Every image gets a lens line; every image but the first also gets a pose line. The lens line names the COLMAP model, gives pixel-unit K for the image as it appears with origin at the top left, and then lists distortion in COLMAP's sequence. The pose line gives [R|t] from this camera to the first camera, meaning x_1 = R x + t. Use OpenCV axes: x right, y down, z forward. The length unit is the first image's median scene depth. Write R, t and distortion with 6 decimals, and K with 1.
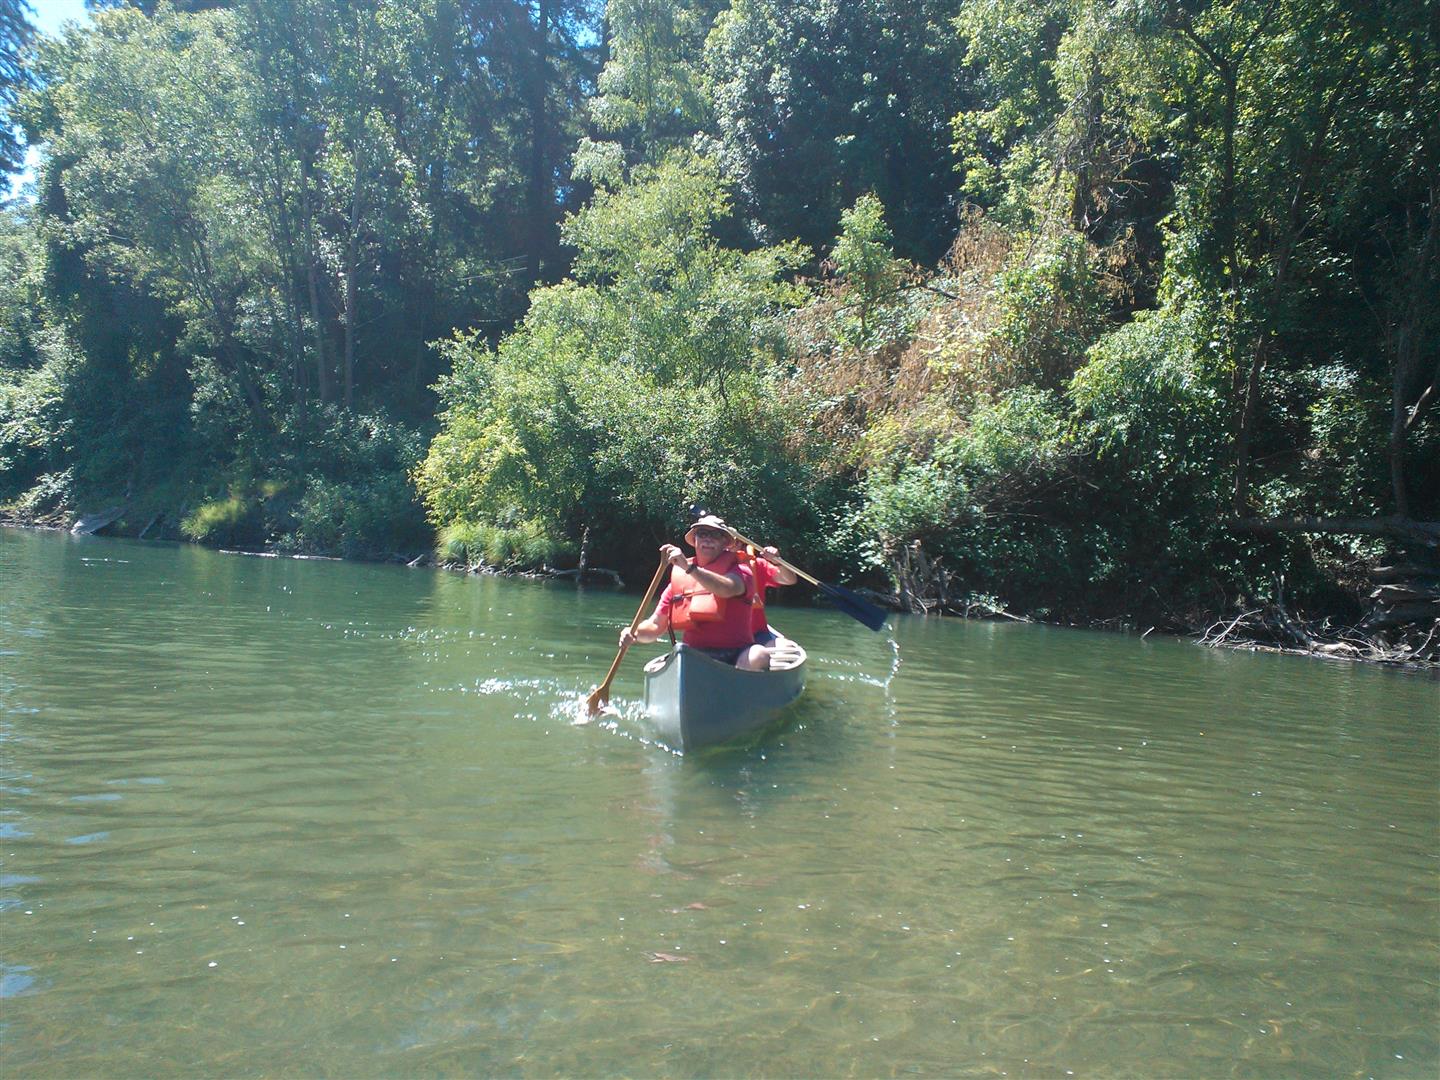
lens RADIAL K [[1141.0, 0, 705.4], [0, 1141.0, 539.5], [0, 0, 1]] dist [0.171733, -0.235583]
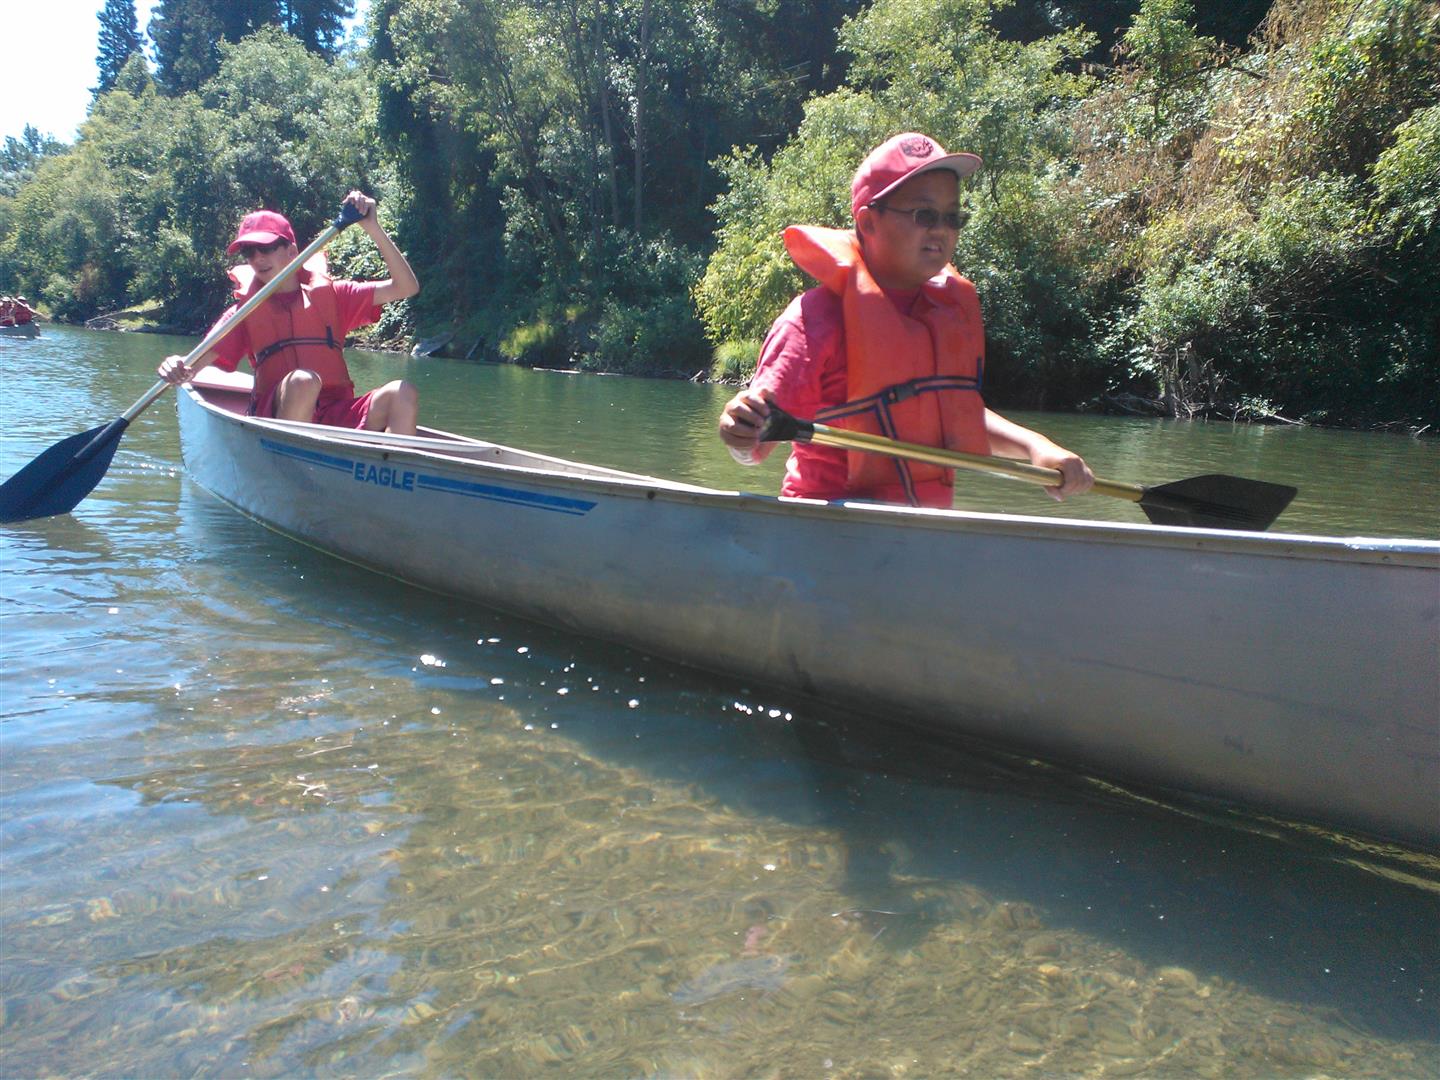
lens RADIAL K [[1172.7, 0, 695.4], [0, 1172.7, 538.3], [0, 0, 1]] dist [0.101293, -0.095207]
pose [[0.967193, 0.029307, -0.252347, 0.029895], [0.007393, 0.989656, 0.143272, 0.012709], [0.253935, -0.140437, 0.956971, -0.074076]]
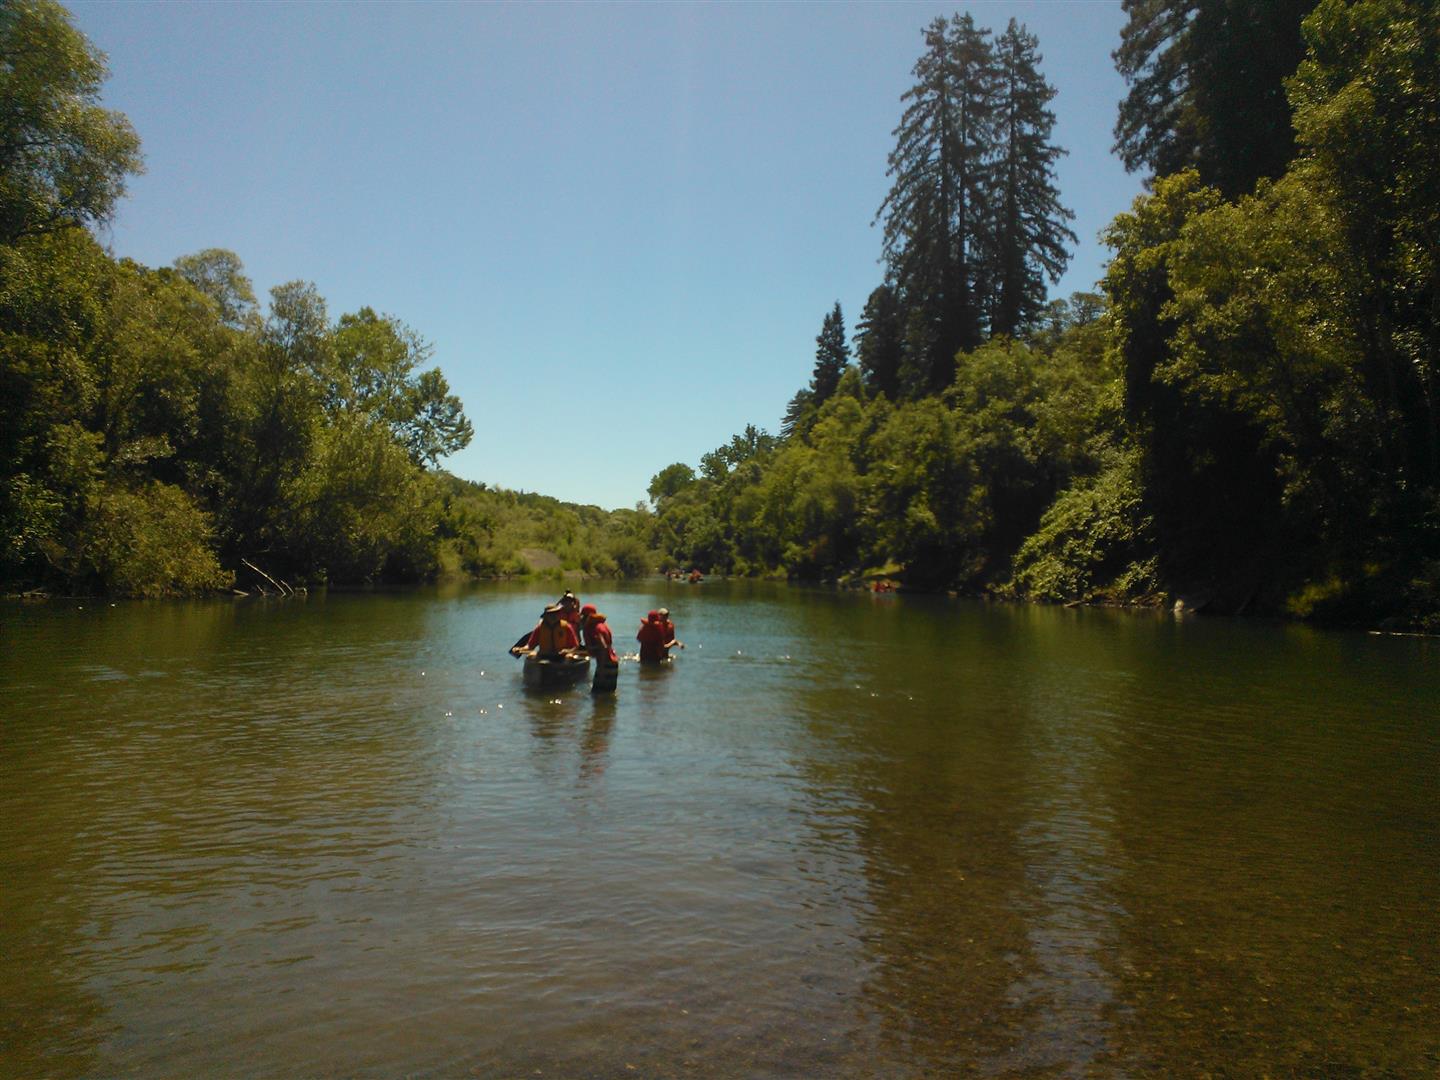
lens RADIAL K [[1127.1, 0, 697.0], [0, 1127.1, 537.2], [0, 0, 1]] dist [0.265513, -0.481857]
pose [[0.720159, -0.068834, -0.690386, -0.091450], [0.034216, 0.997379, -0.063750, -0.035925], [0.692965, 0.022288, 0.720627, -0.336815]]
